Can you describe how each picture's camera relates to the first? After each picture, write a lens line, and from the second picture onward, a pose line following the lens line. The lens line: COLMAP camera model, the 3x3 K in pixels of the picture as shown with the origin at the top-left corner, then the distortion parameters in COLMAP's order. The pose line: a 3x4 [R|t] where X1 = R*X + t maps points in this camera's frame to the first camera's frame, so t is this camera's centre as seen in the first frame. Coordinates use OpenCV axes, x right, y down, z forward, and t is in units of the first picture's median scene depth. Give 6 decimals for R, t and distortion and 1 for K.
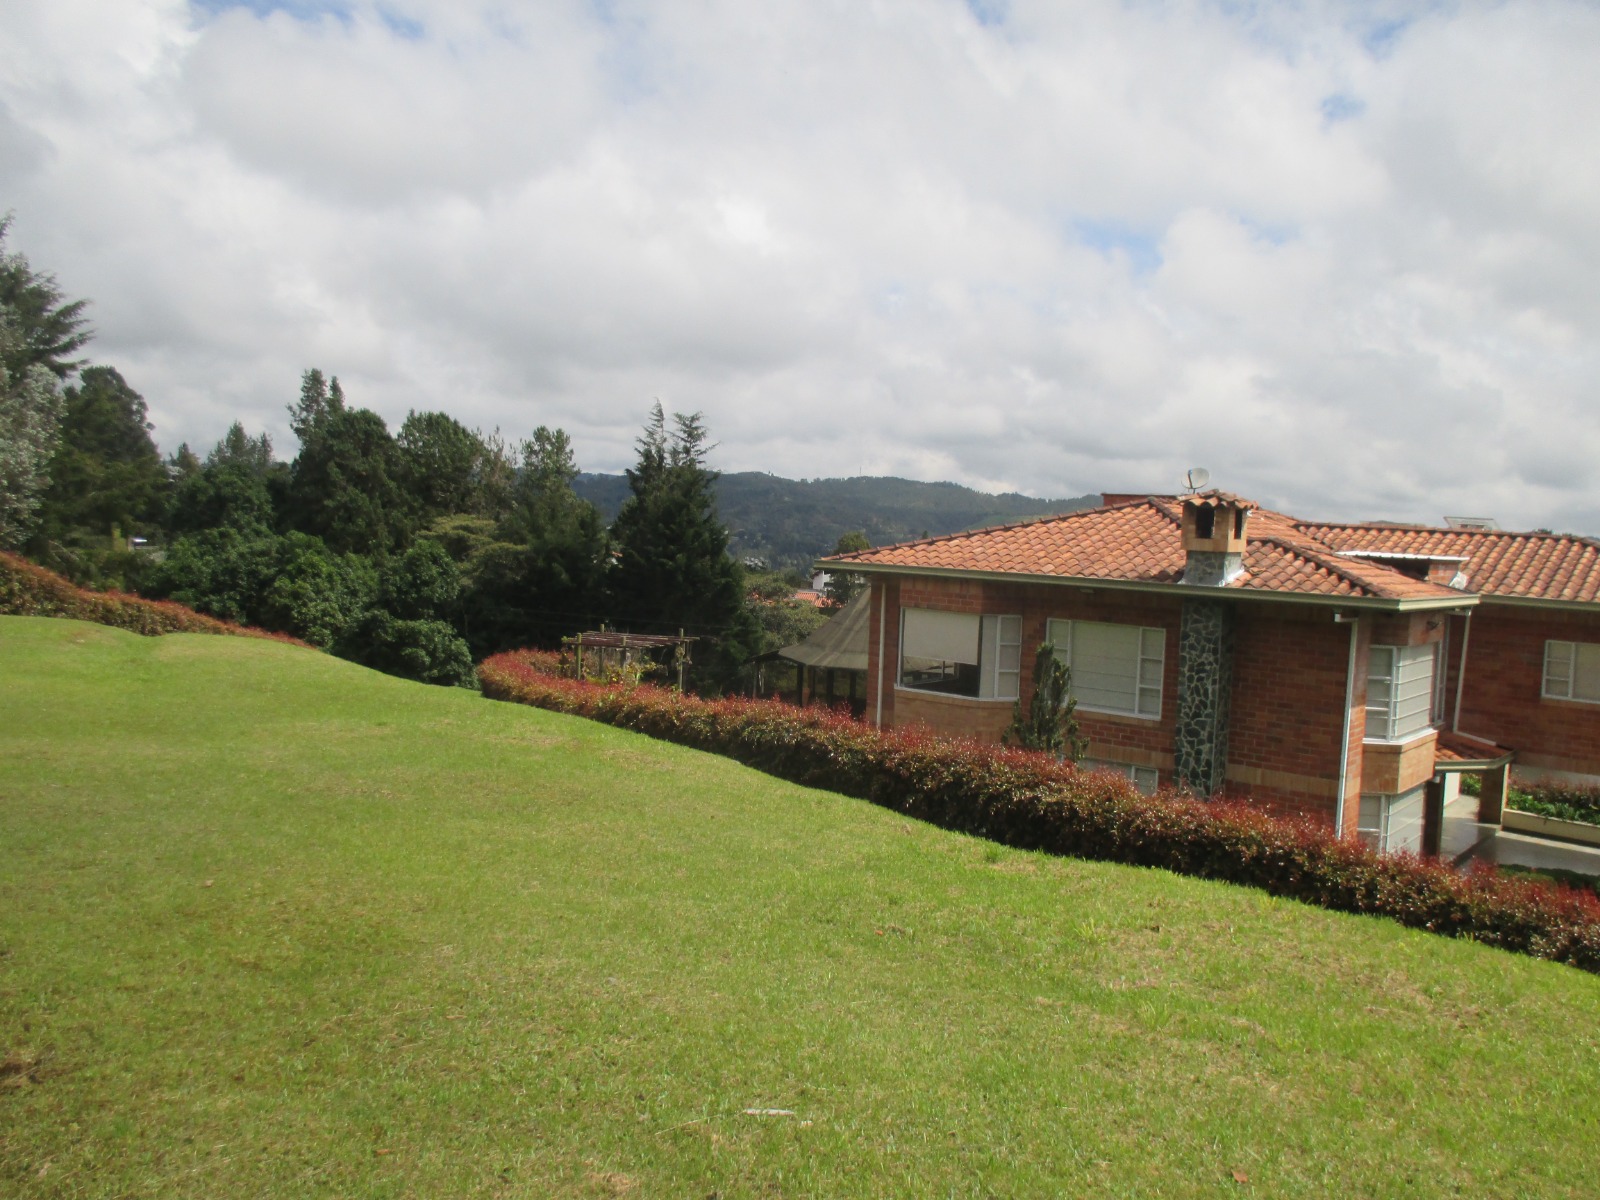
lens RADIAL K [[1327.1, 0, 787.8], [0, 1327.1, 591.6], [0, 0, 1]] dist [-0.054986, 0.022964]
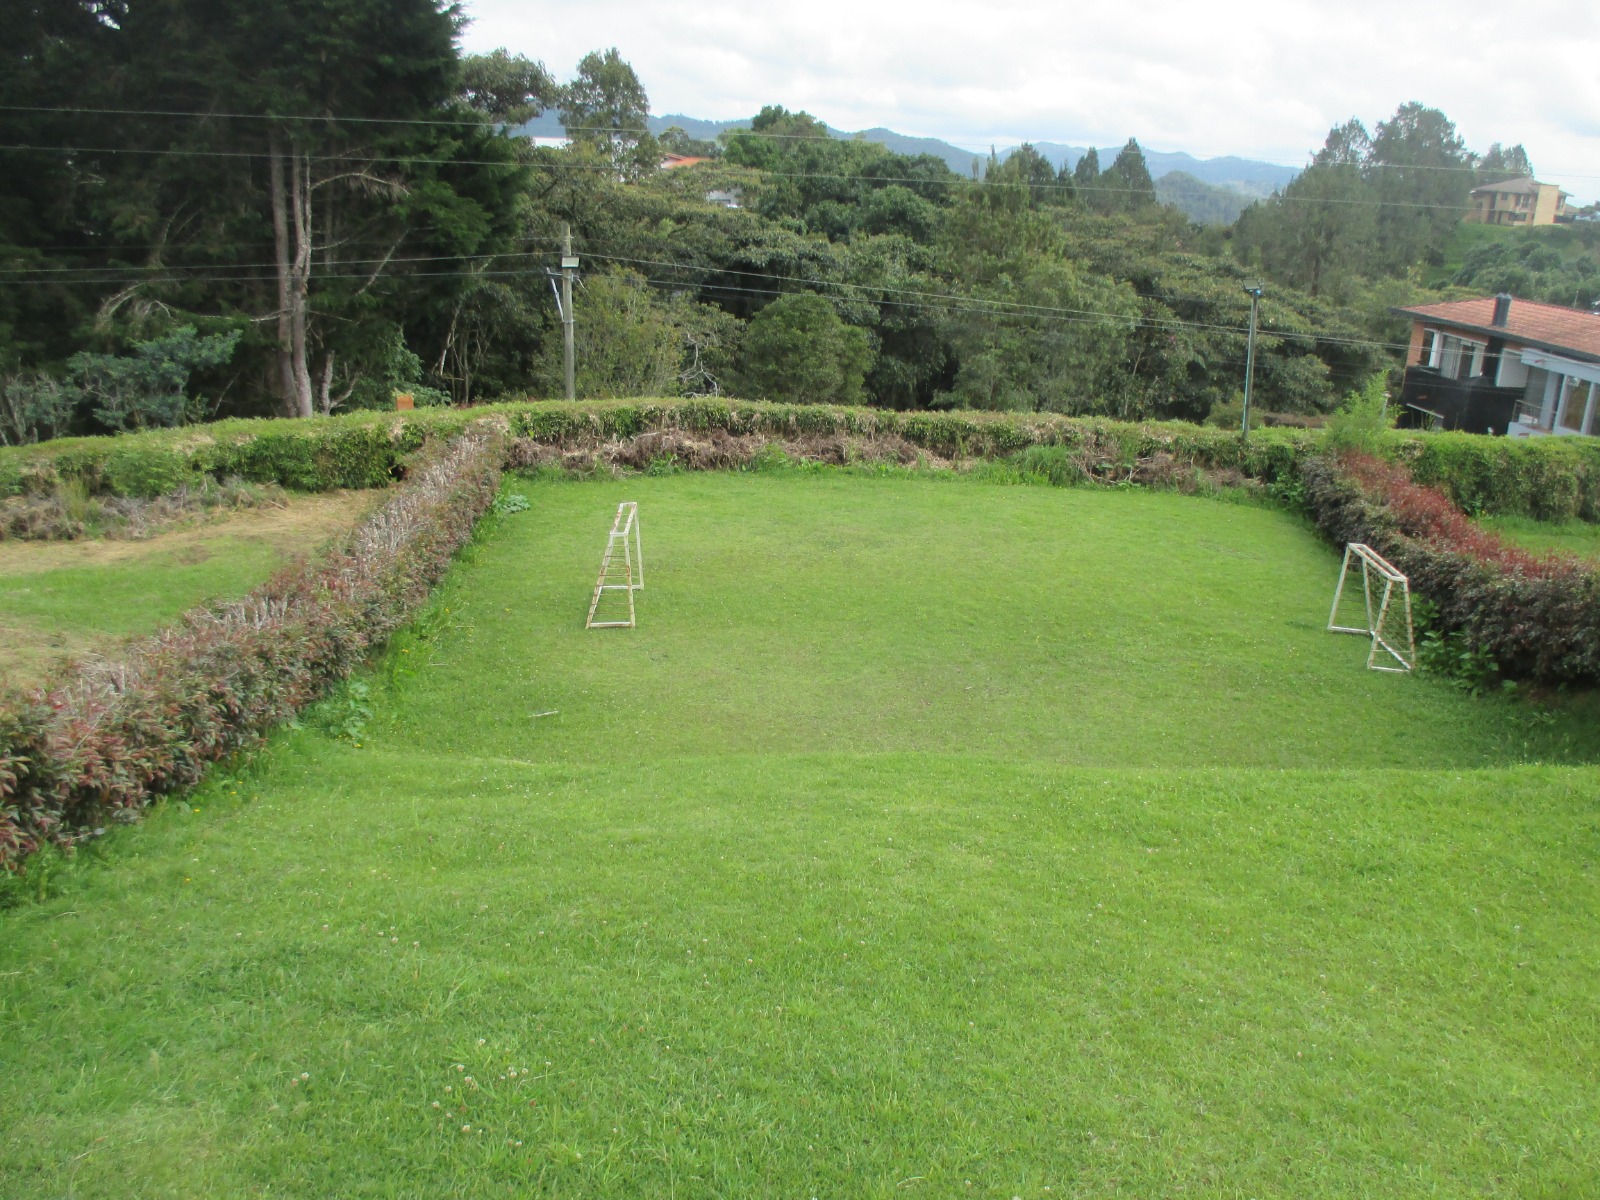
lens RADIAL K [[1319.5, 0, 800.5], [0, 1319.5, 603.2], [0, 0, 1]] dist [-0.057305, 0.029940]
pose [[0.966116, -0.094129, 0.240334, -0.043820], [0.024186, 0.960049, 0.278786, 0.049766], [-0.256974, -0.263527, 0.929795, 0.664175]]
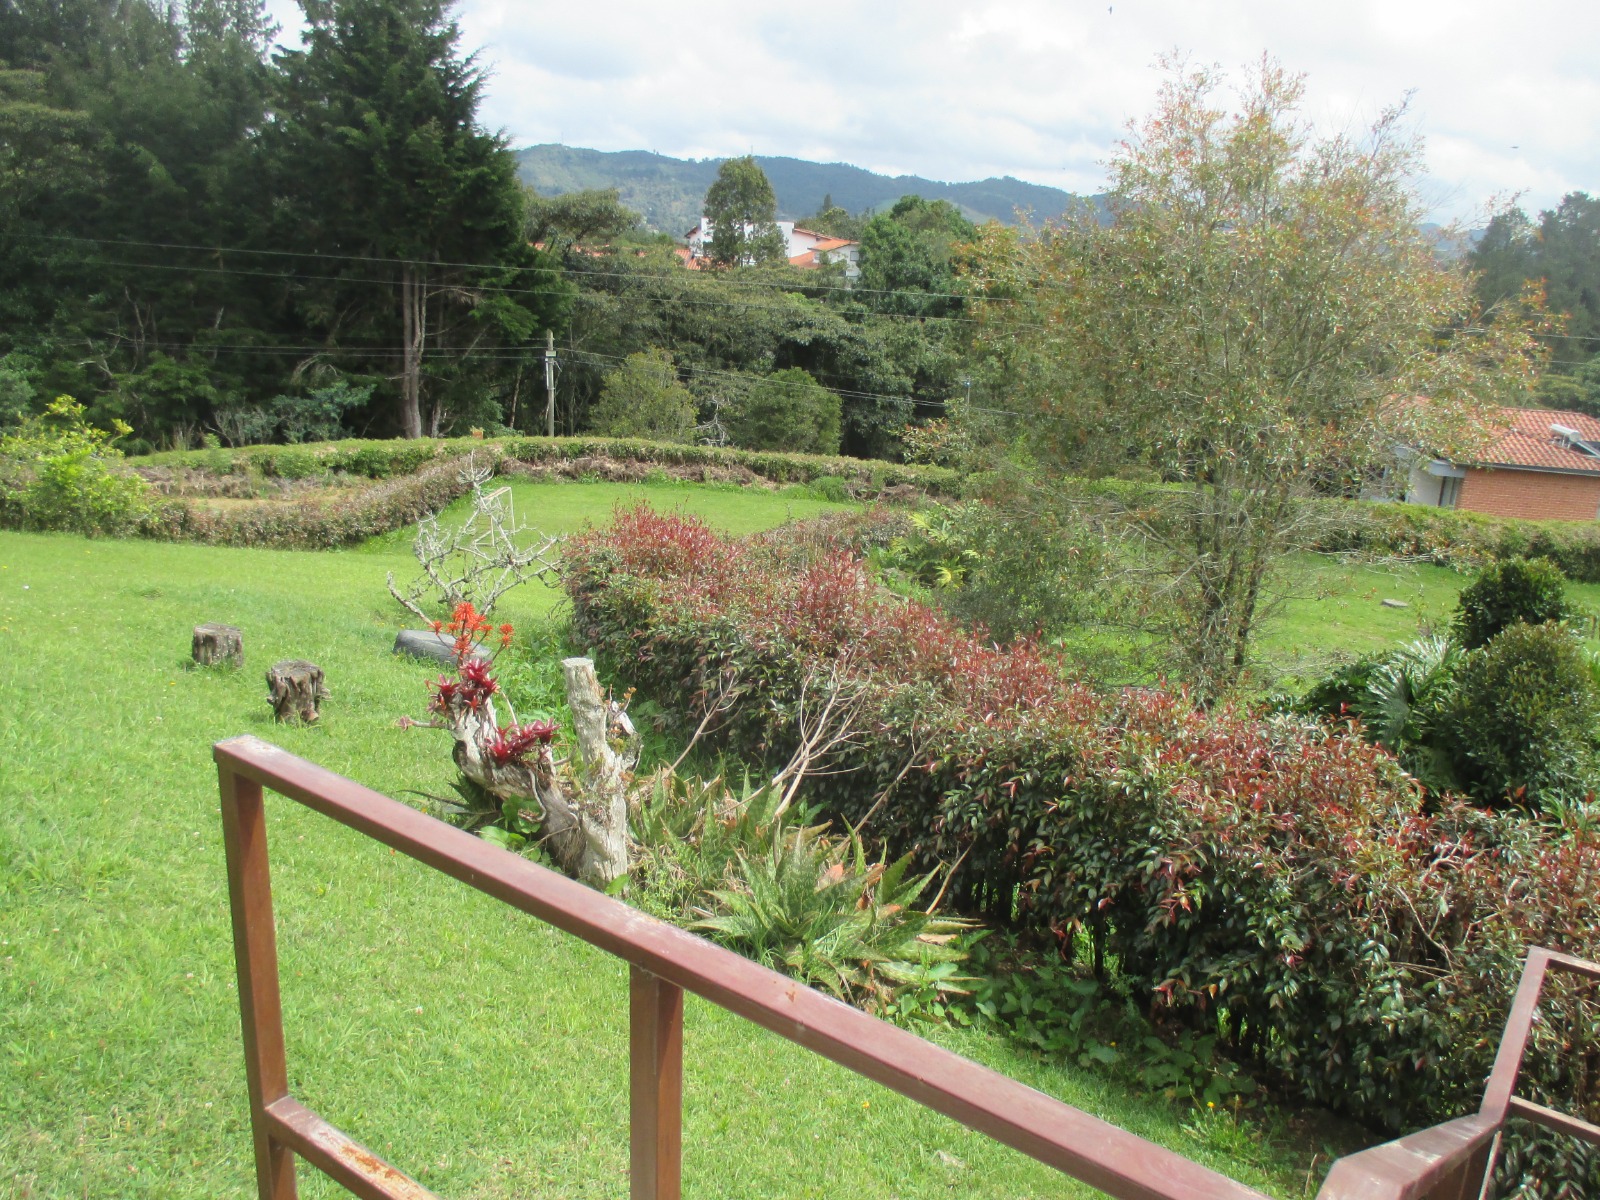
lens RADIAL K [[1327.1, 0, 808.7], [0, 1327.1, 600.1], [0, 0, 1]] dist [-0.054986, 0.022964]
pose [[0.995434, -0.024057, 0.092371, 0.027579], [0.001855, 0.972412, 0.233263, 0.032710], [-0.095435, -0.232027, 0.968016, 0.476266]]
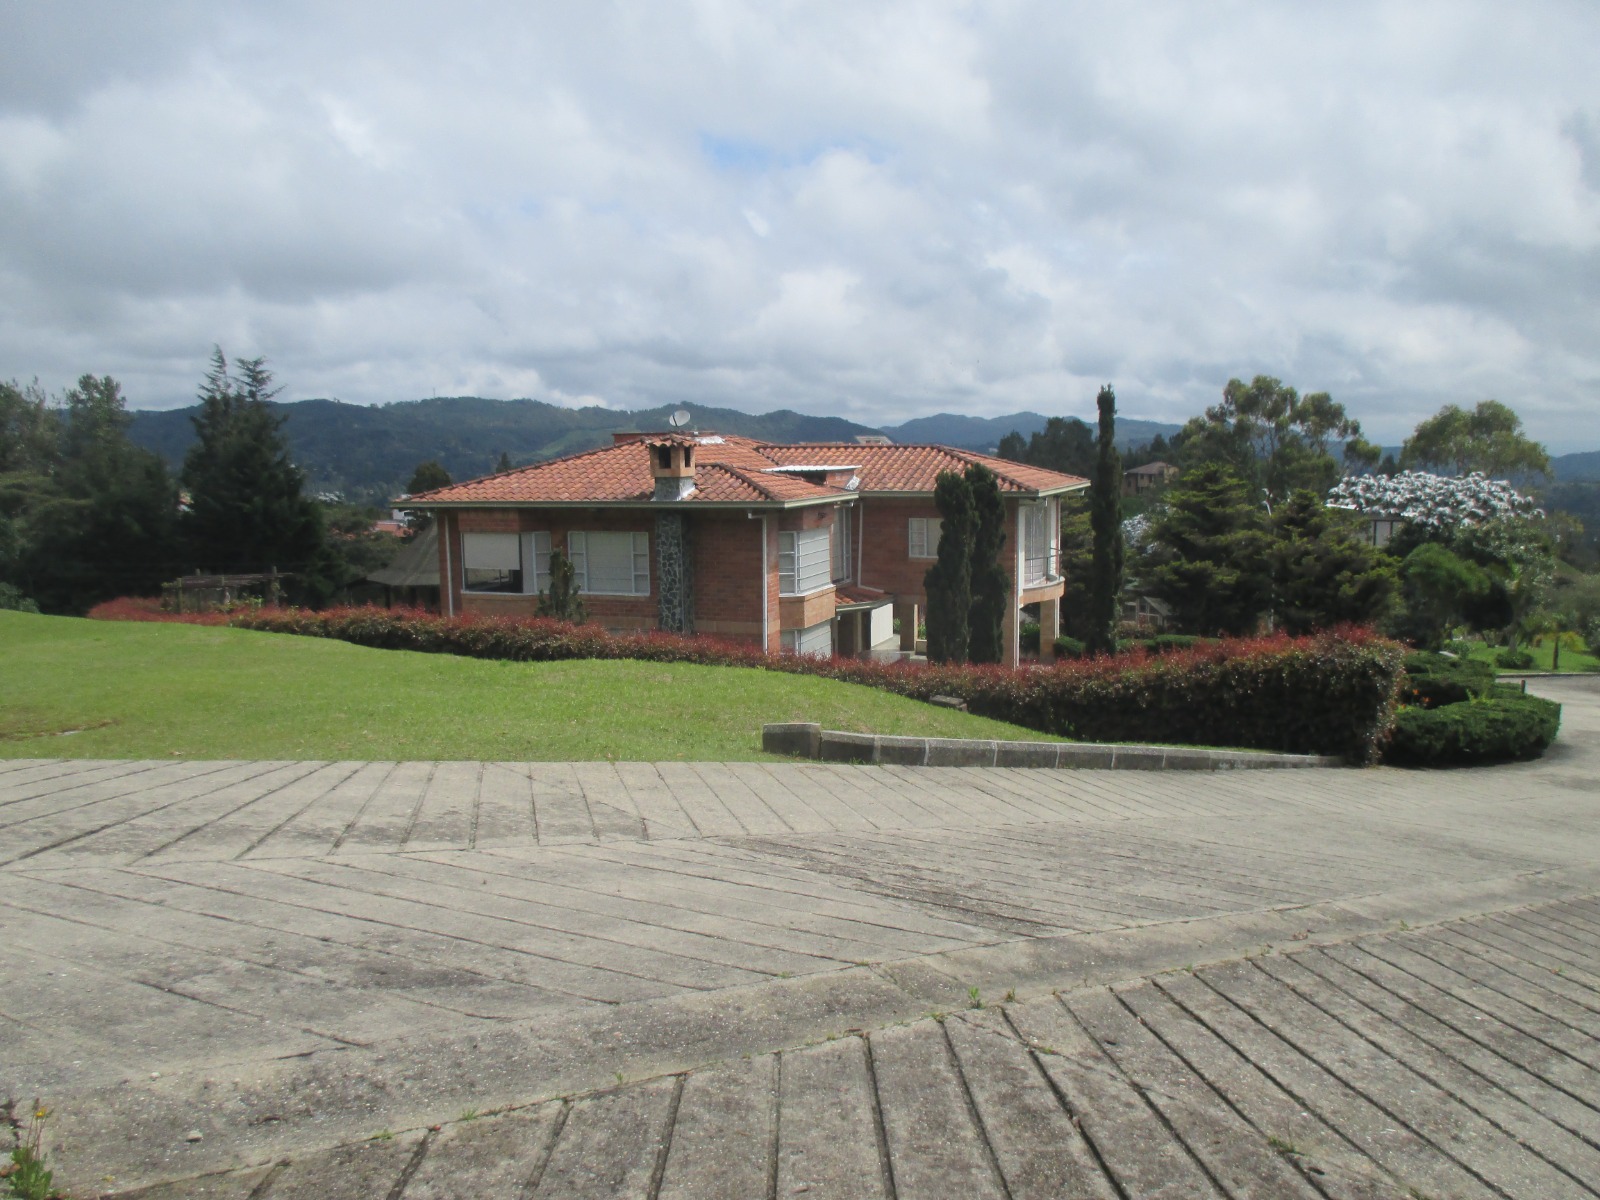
lens RADIAL K [[1327.1, 0, 824.6], [0, 1327.1, 567.1], [0, 0, 1]] dist [-0.054986, 0.022964]
pose [[0.941765, -0.090619, 0.323833, -0.000998], [0.075361, 0.995387, 0.059377, -0.001317], [-0.327720, -0.031515, 0.944249, -0.107898]]
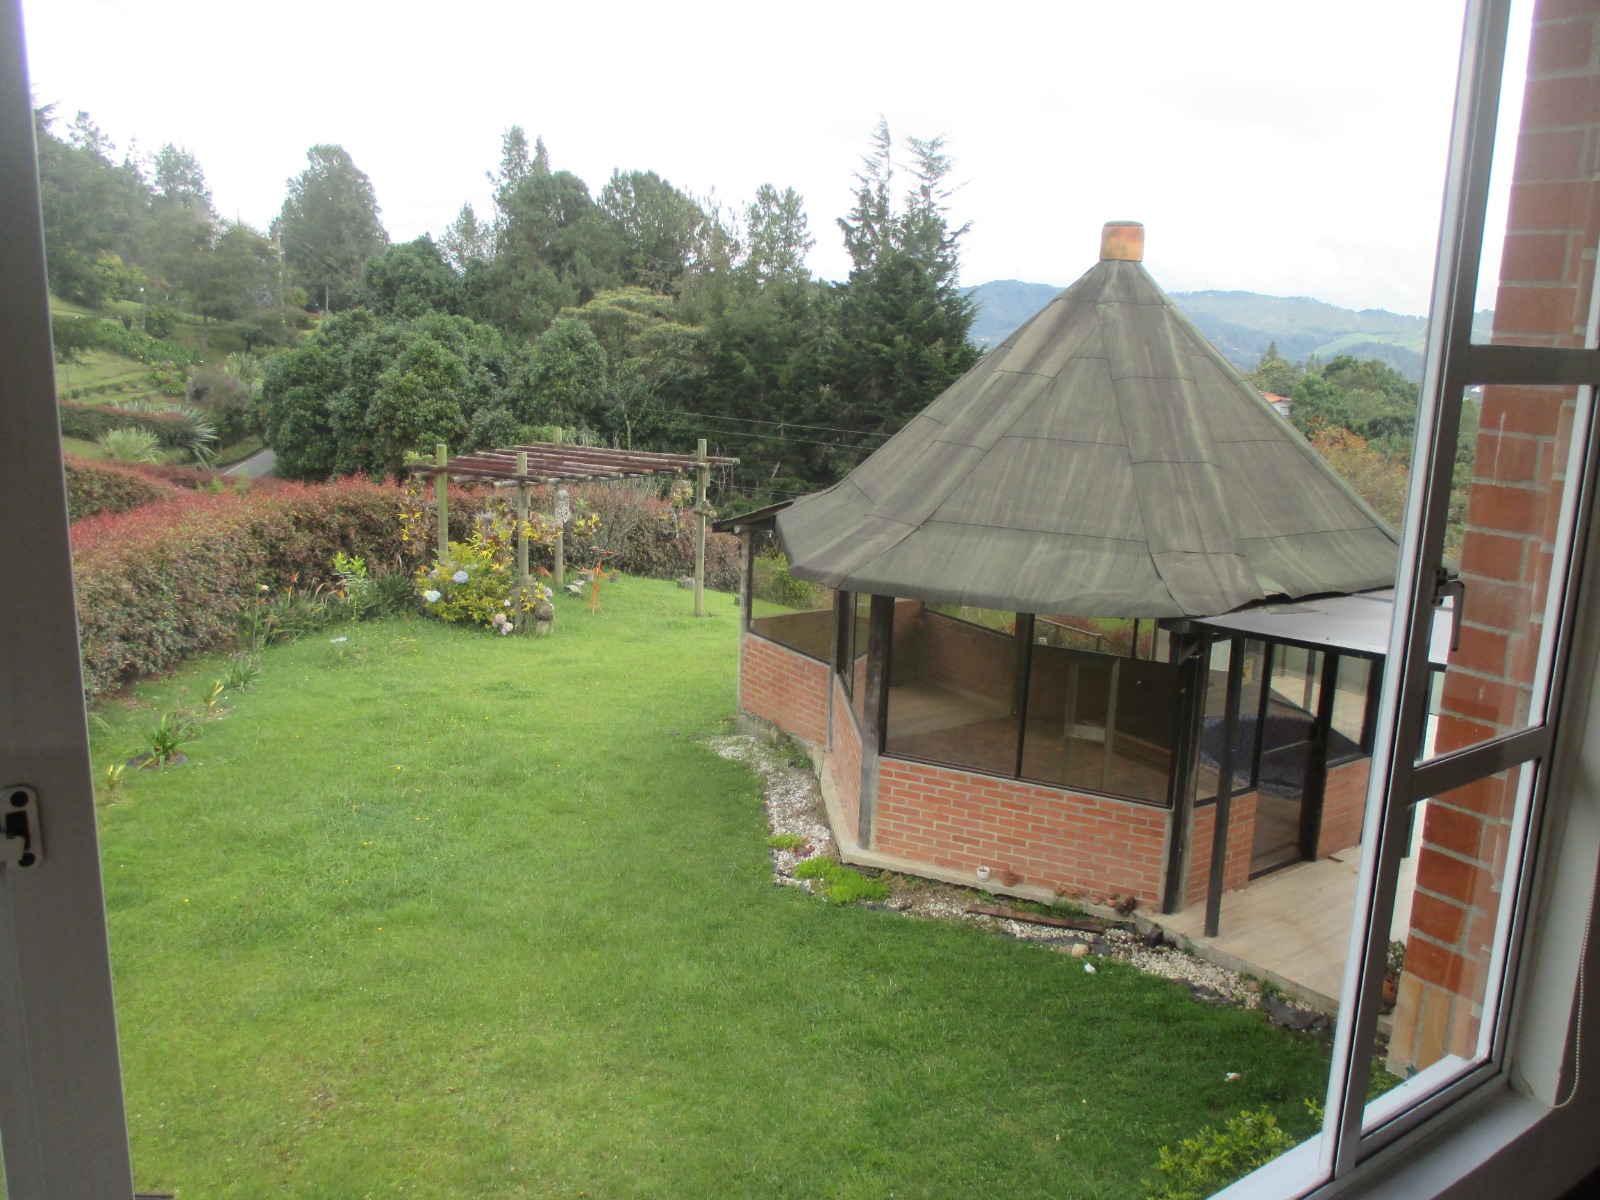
lens RADIAL K [[1319.5, 0, 792.1], [0, 1319.5, 587.8], [0, 0, 1]] dist [-0.057305, 0.029940]
pose [[0.970040, 0.047095, -0.238336, 0.033726], [-0.014710, 0.990617, 0.135873, 0.009087], [0.242499, -0.128297, 0.961631, 0.304579]]
